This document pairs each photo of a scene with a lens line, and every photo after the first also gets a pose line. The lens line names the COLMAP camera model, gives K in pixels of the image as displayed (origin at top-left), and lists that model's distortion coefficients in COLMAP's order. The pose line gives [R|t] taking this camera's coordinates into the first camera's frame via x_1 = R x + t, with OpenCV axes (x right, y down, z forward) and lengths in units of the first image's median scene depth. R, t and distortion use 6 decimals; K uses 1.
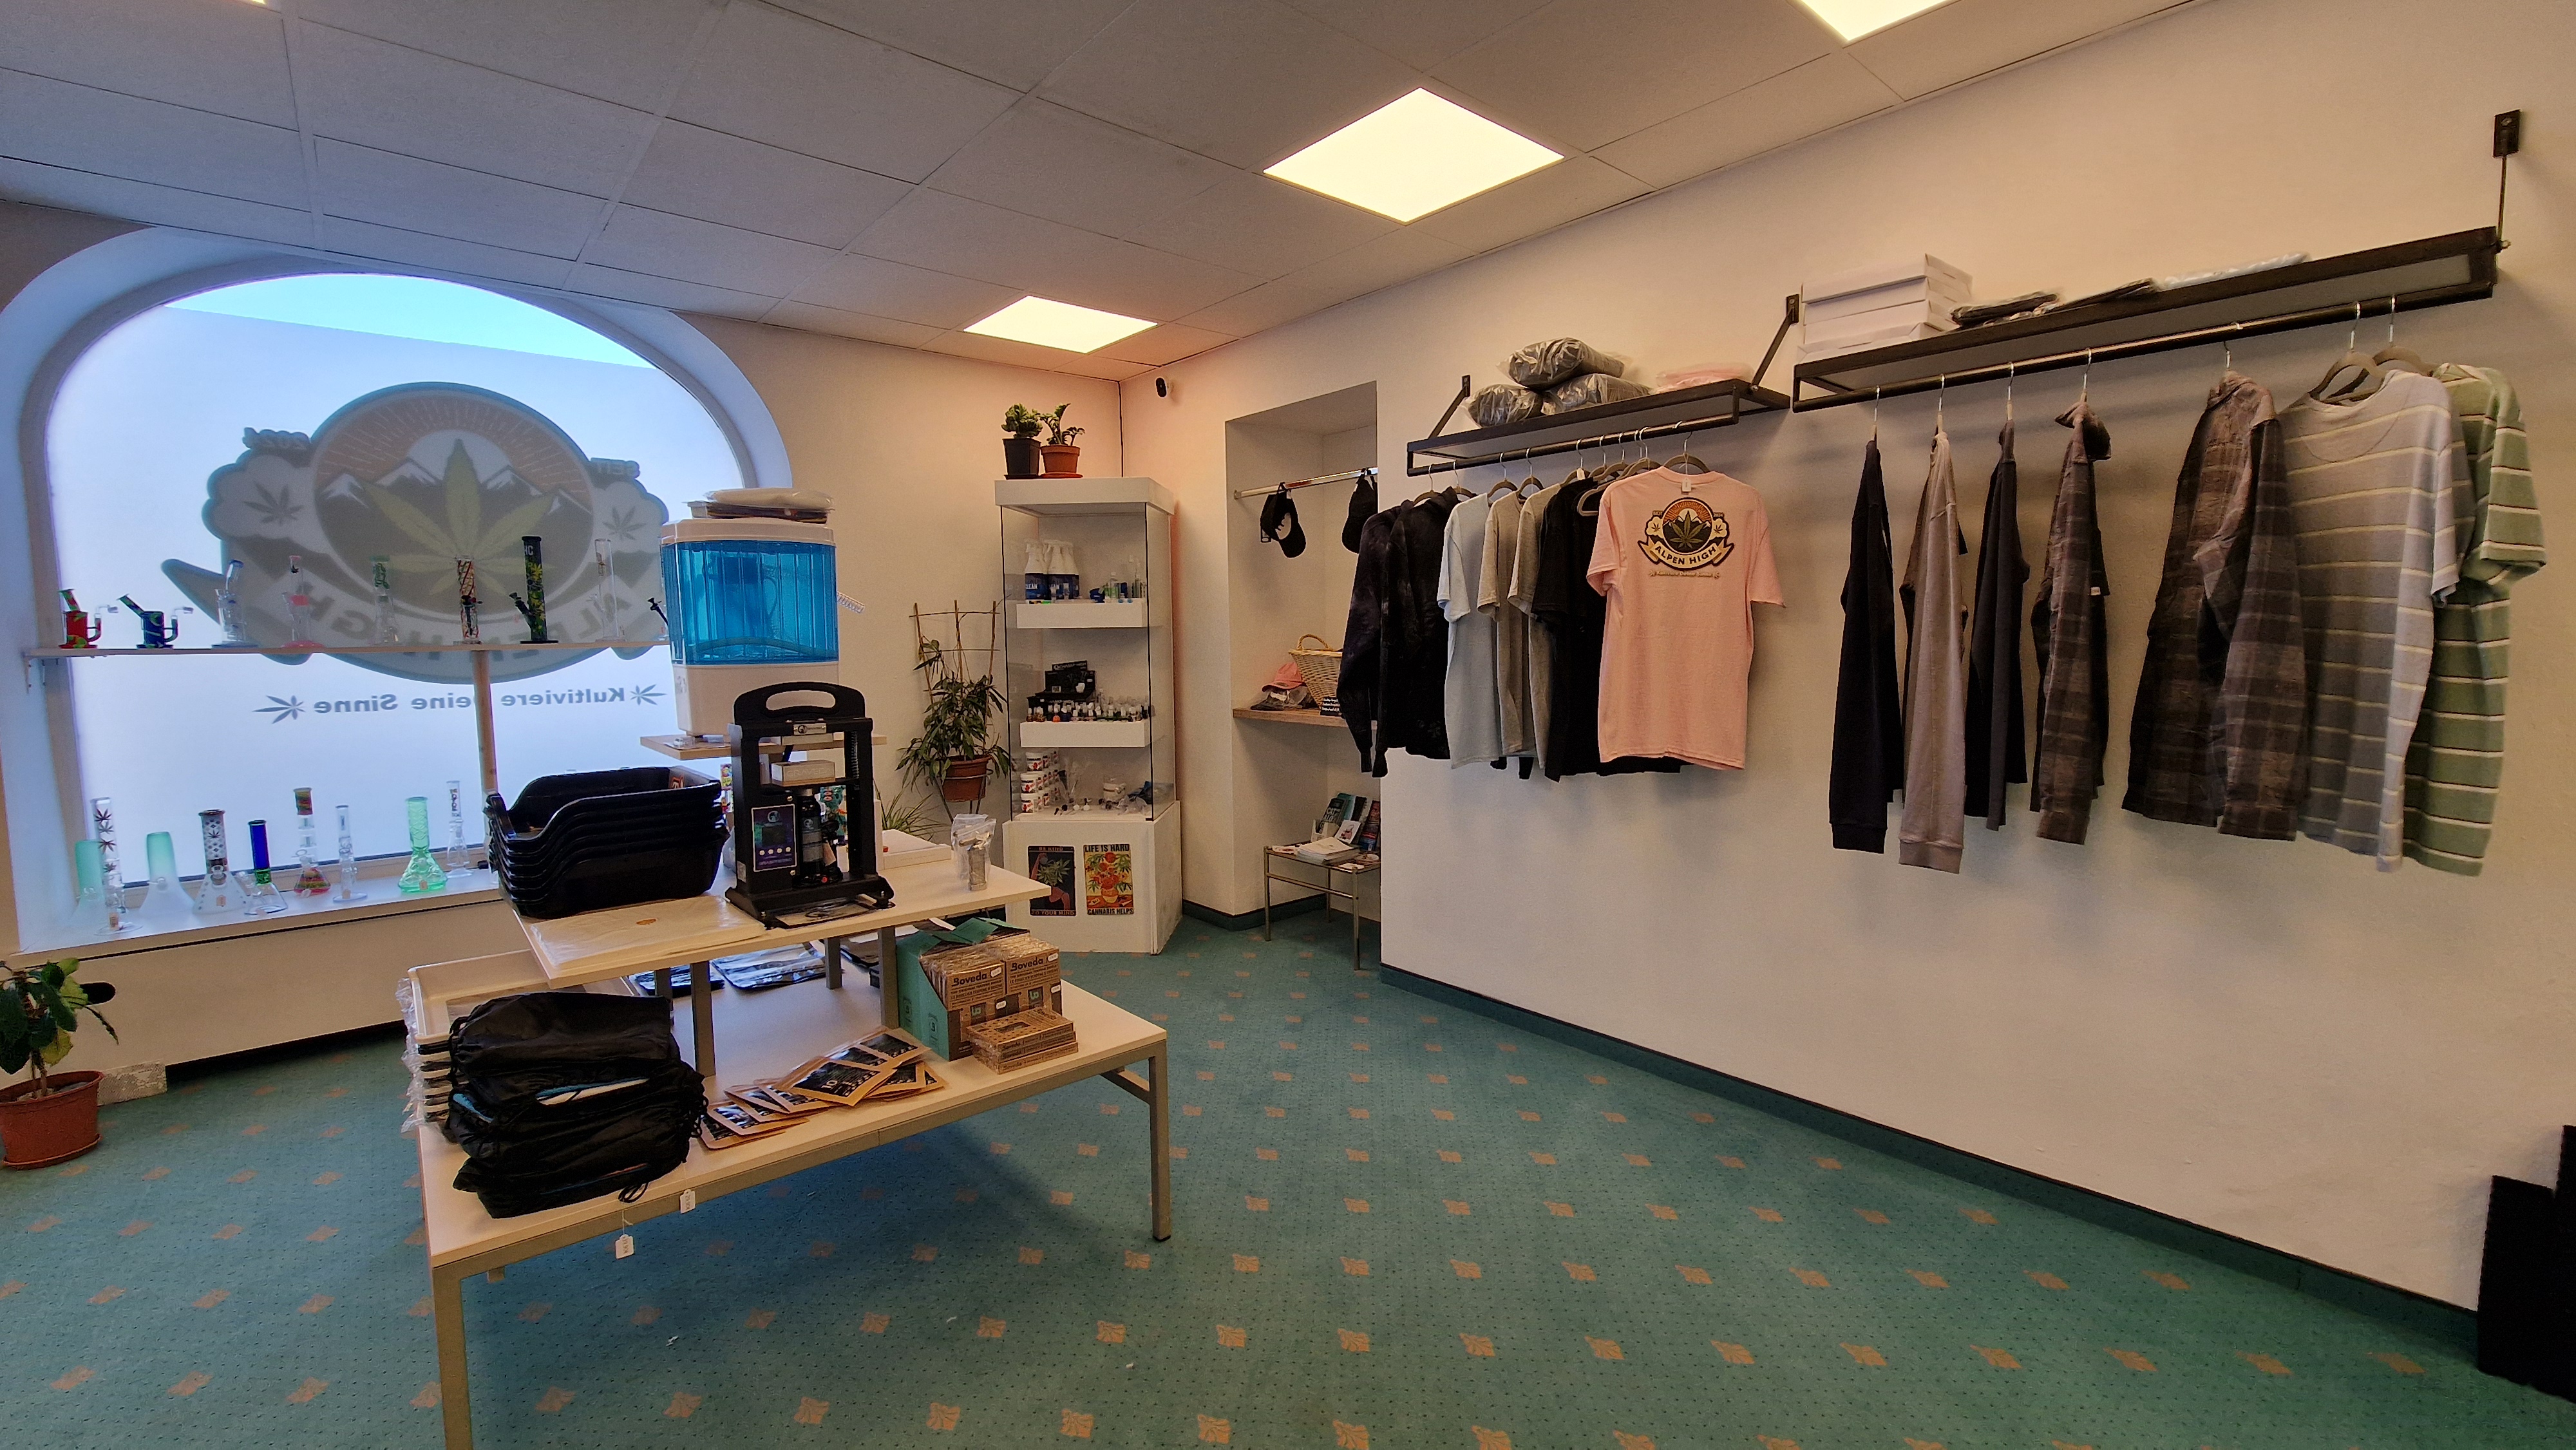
lens RADIAL K [[1051.0, 0, 1288.0], [0, 1051.0, 725.0], [0, 0, 1]] dist [-0.000404, 0.000018]
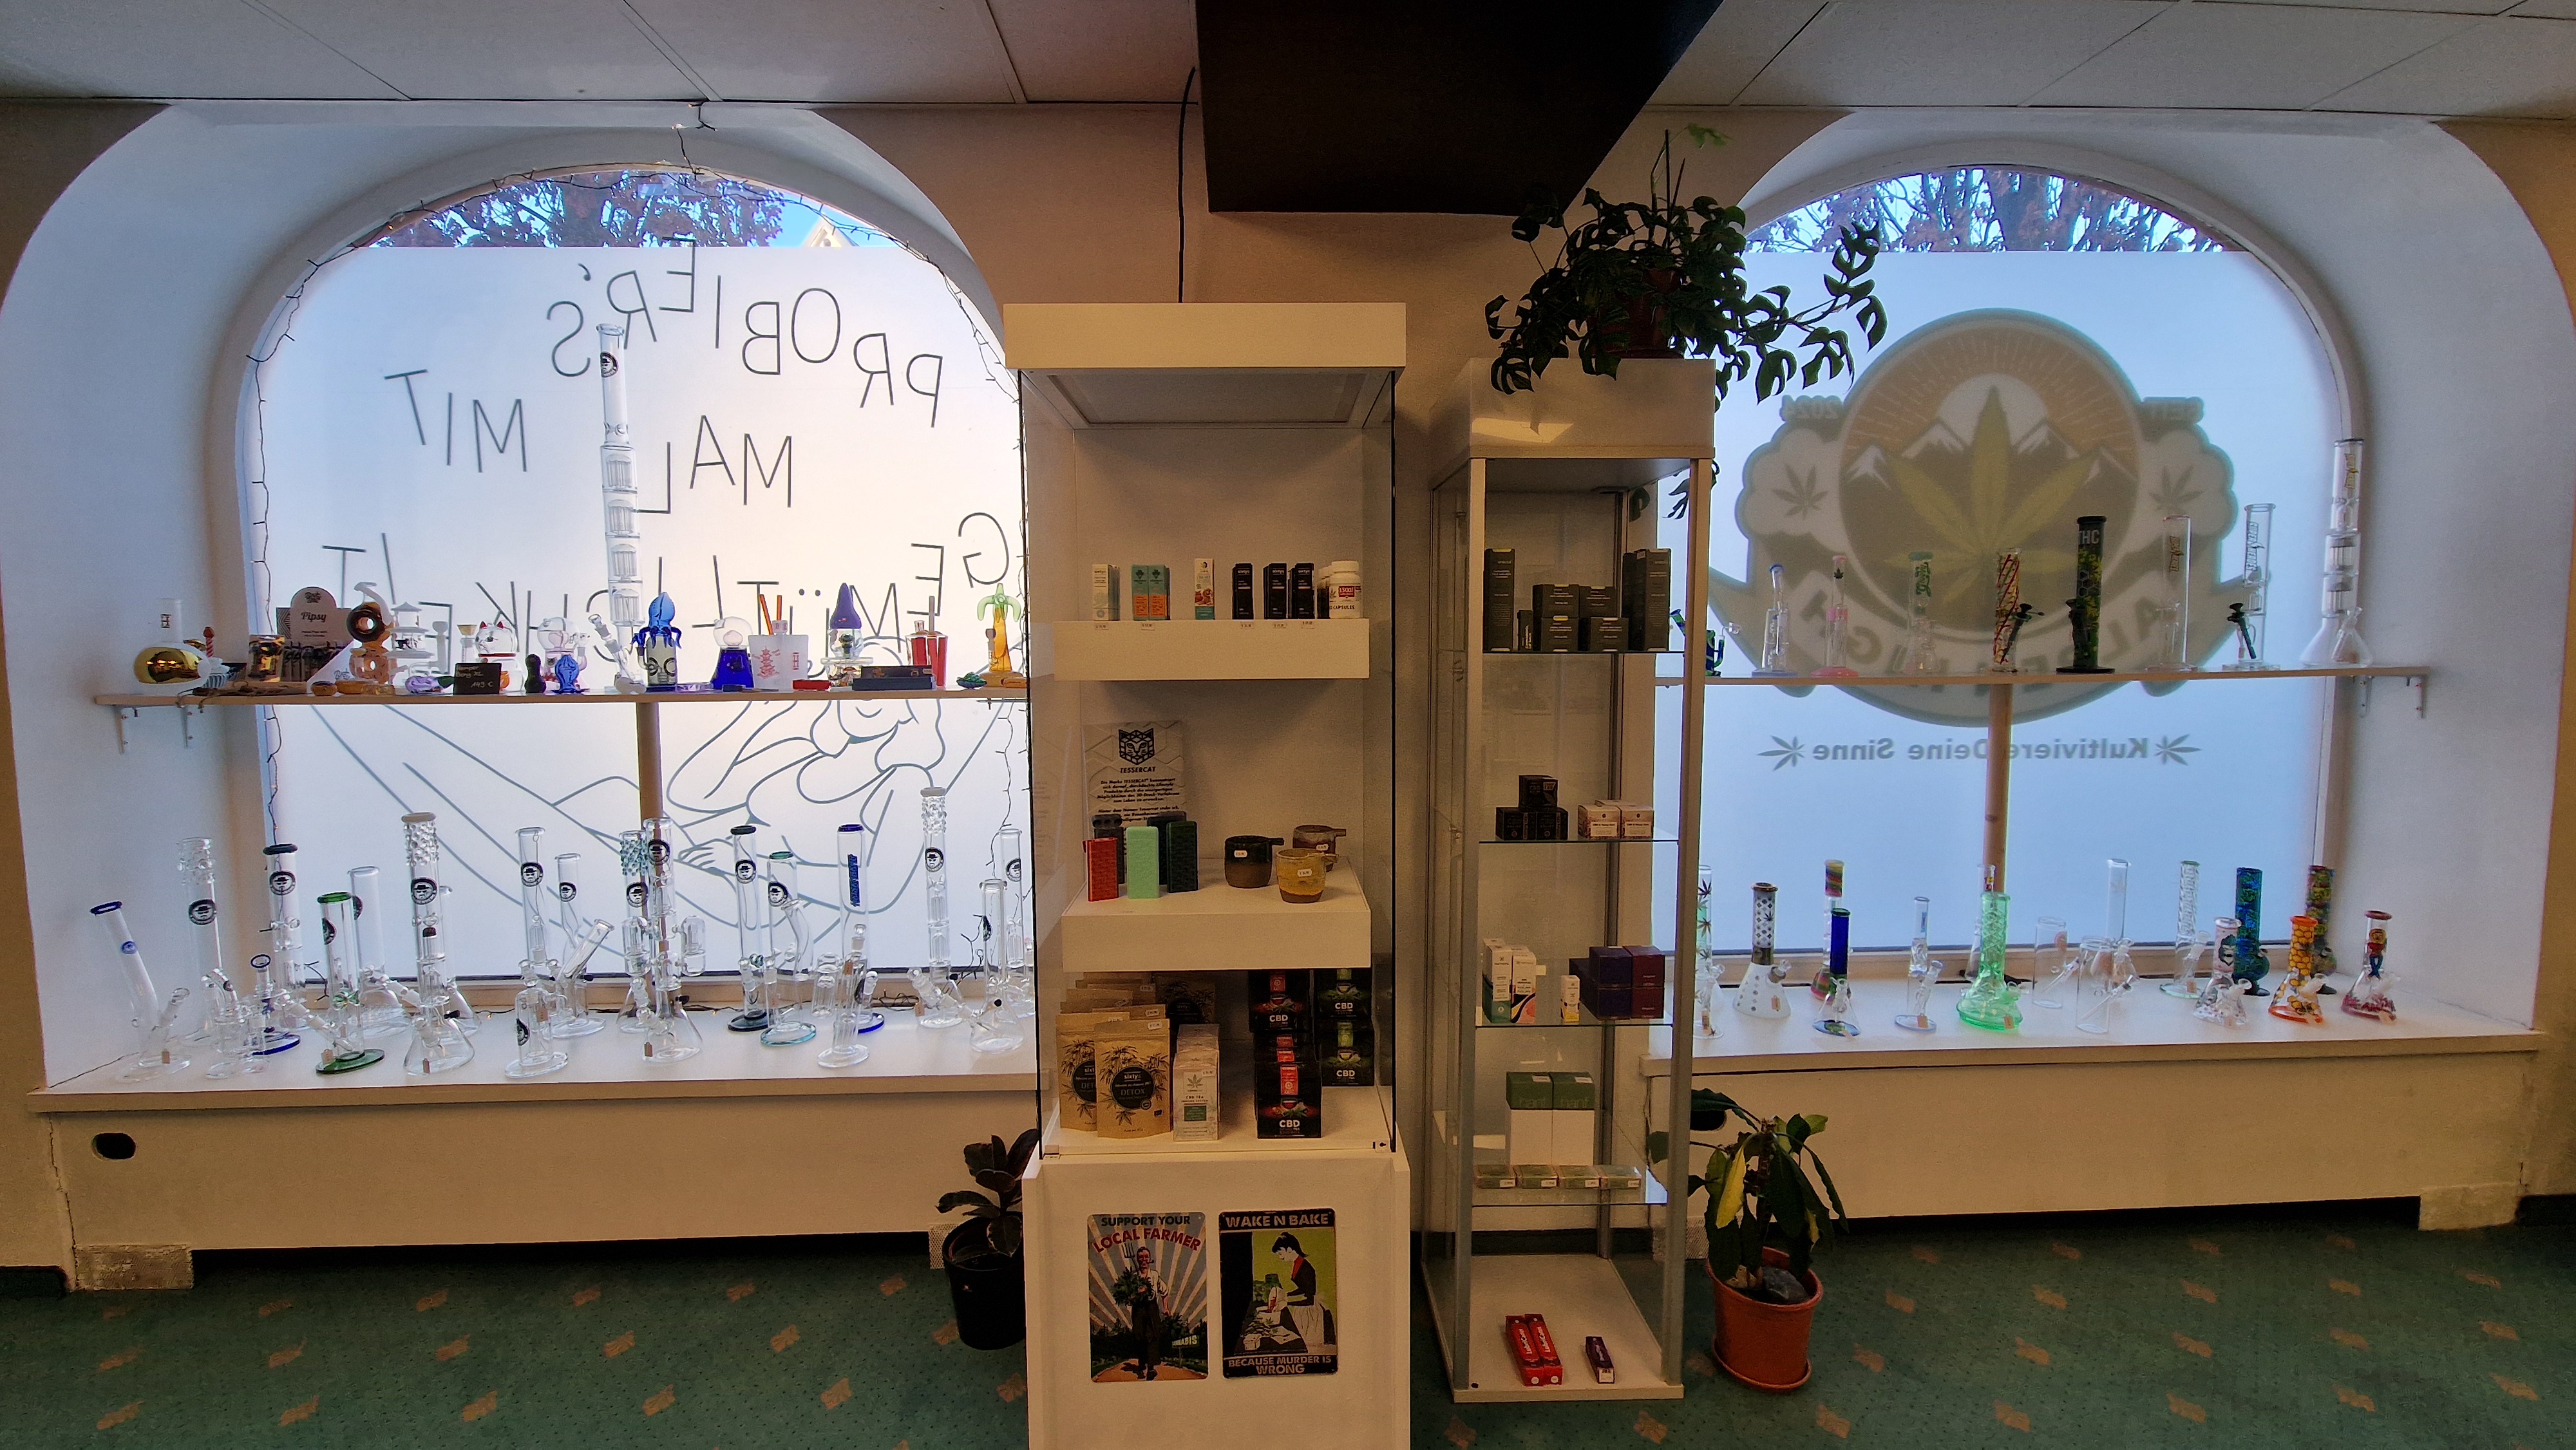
lens RADIAL K [[1051.0, 0, 1288.0], [0, 1051.0, 725.0], [0, 0, 1]] dist [-0.000404, 0.000018]
pose [[0.776262, 0.047957, -0.628583, -0.705955], [-0.056491, 0.998383, 0.006407, -0.019067], [0.627874, 0.030536, 0.777716, 0.148274]]
